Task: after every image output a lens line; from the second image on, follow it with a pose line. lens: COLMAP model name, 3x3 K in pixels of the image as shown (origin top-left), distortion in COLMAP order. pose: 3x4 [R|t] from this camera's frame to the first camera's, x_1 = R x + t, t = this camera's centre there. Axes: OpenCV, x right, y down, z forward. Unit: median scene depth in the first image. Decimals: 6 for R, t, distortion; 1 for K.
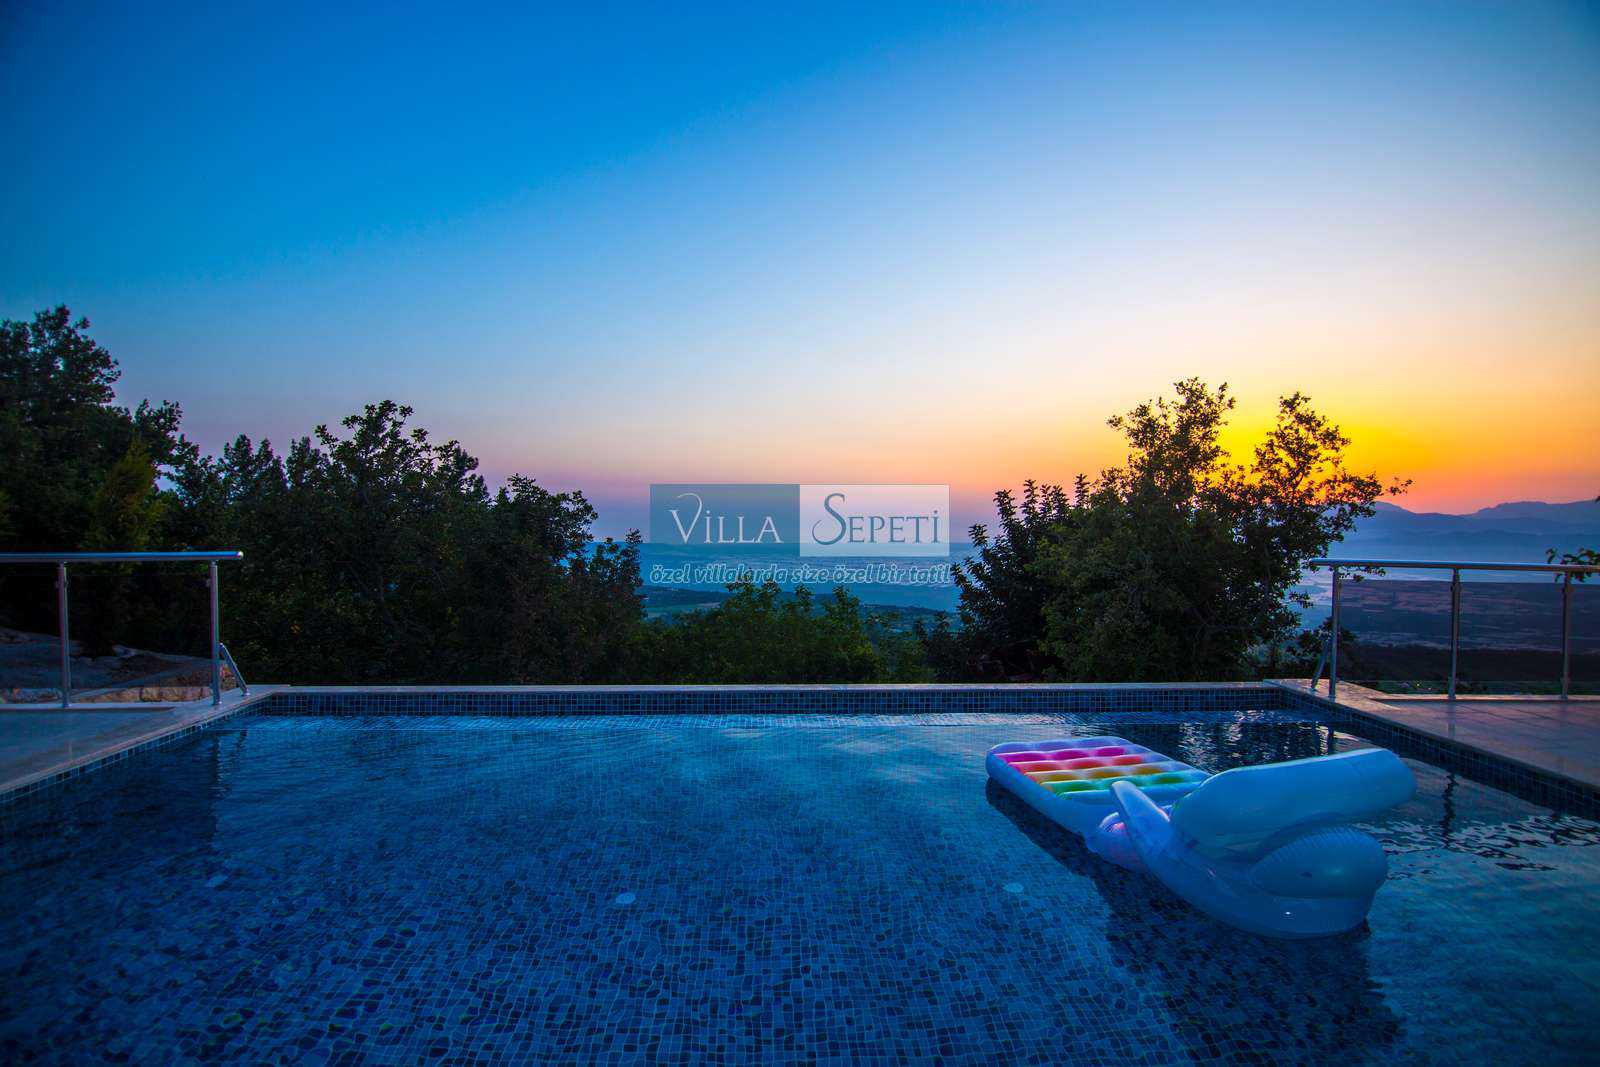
lens RADIAL K [[624.5, 0, 848.0], [0, 624.5, 533.8], [0, 0, 1]] dist [-0.001012, -0.000124]
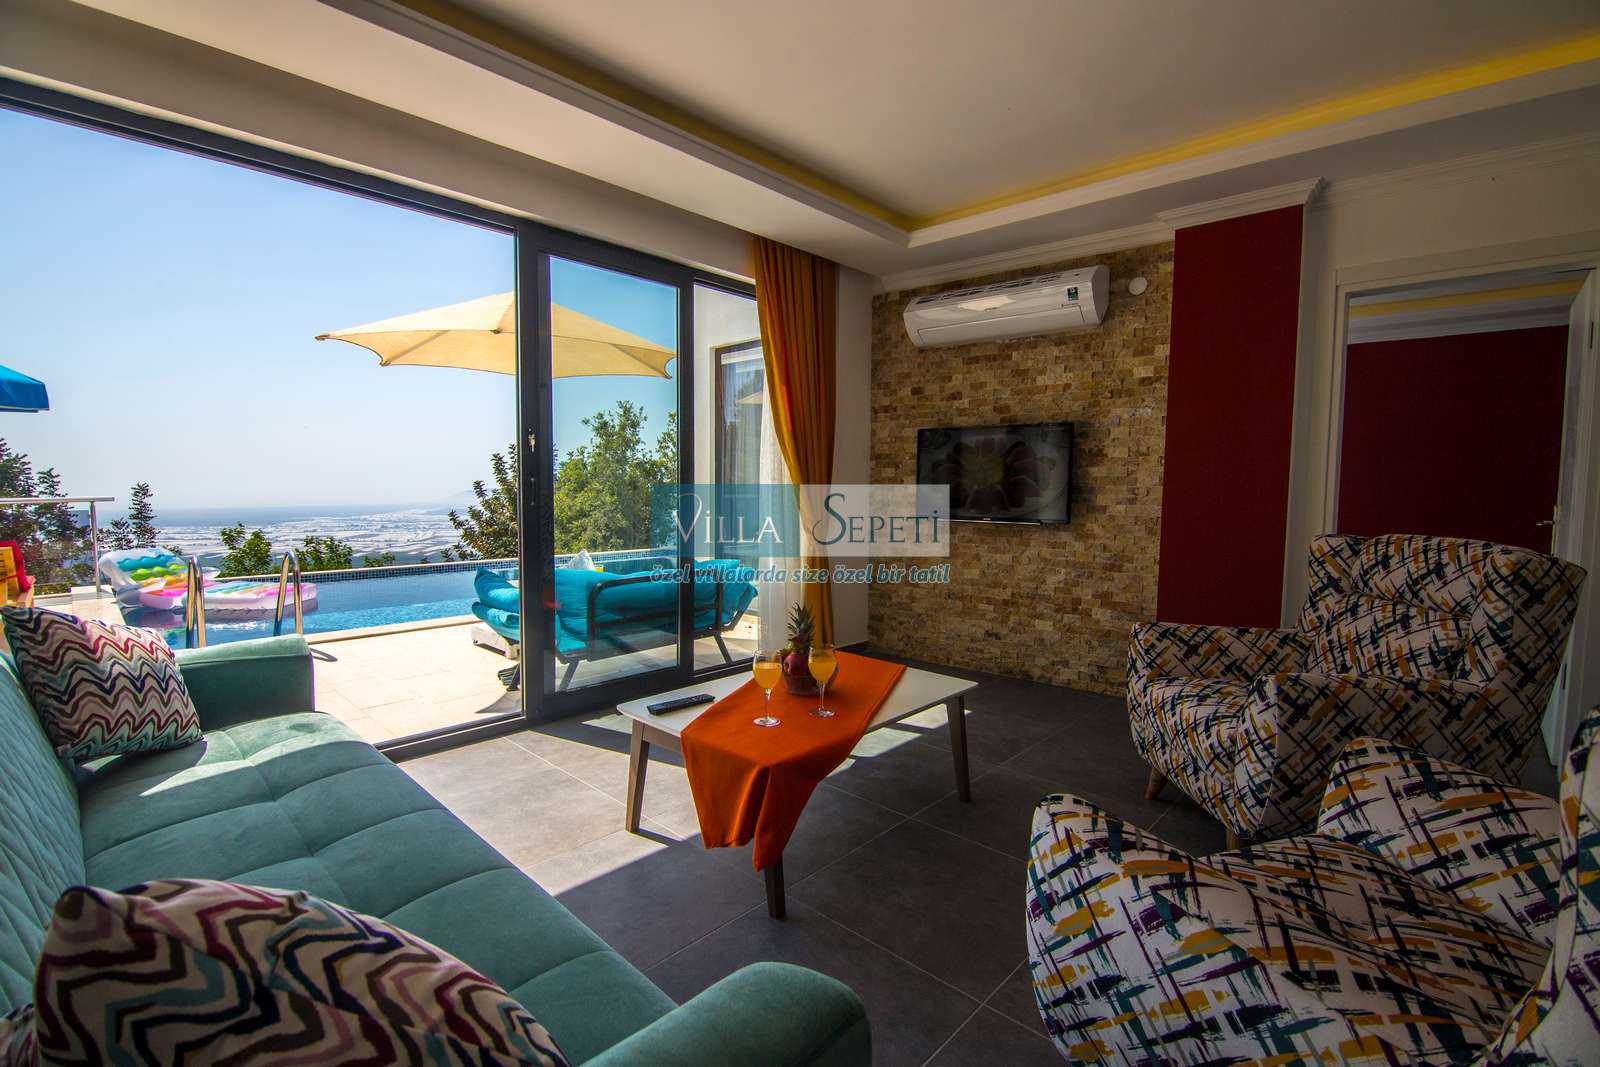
lens RADIAL K [[727.6, 0, 813.4], [0, 727.6, 529.0], [0, 0, 1]] dist [0.031110, -0.039639]
pose [[0.721980, -0.043426, 0.690550, -0.434968], [0.007273, 0.998450, 0.055184, 0.008219], [-0.691875, -0.034819, 0.721177, -0.746168]]
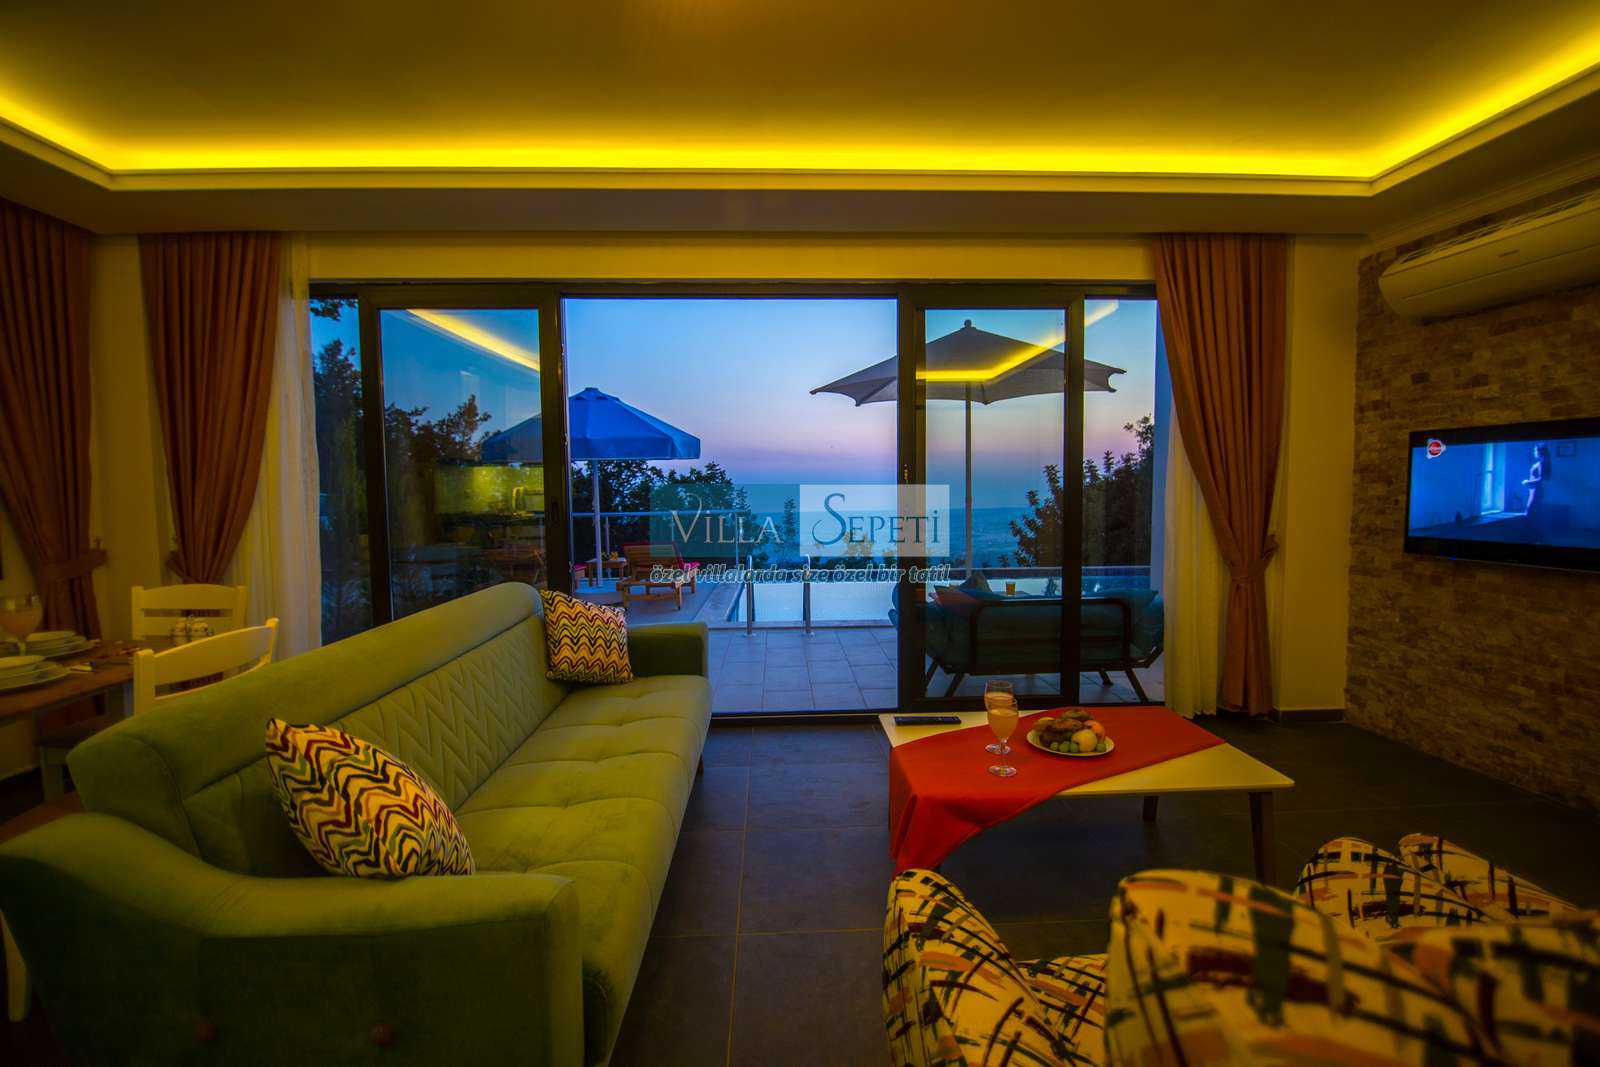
lens RADIAL K [[754.7, 0, 813.1], [0, 754.7, 534.8], [0, 0, 1]] dist [0.000732, -0.000362]
pose [[0.999706, -0.018458, -0.015743, -0.309651], [0.019186, 0.998691, 0.047410, -0.006456], [0.014848, -0.047698, 0.998751, -0.831141]]
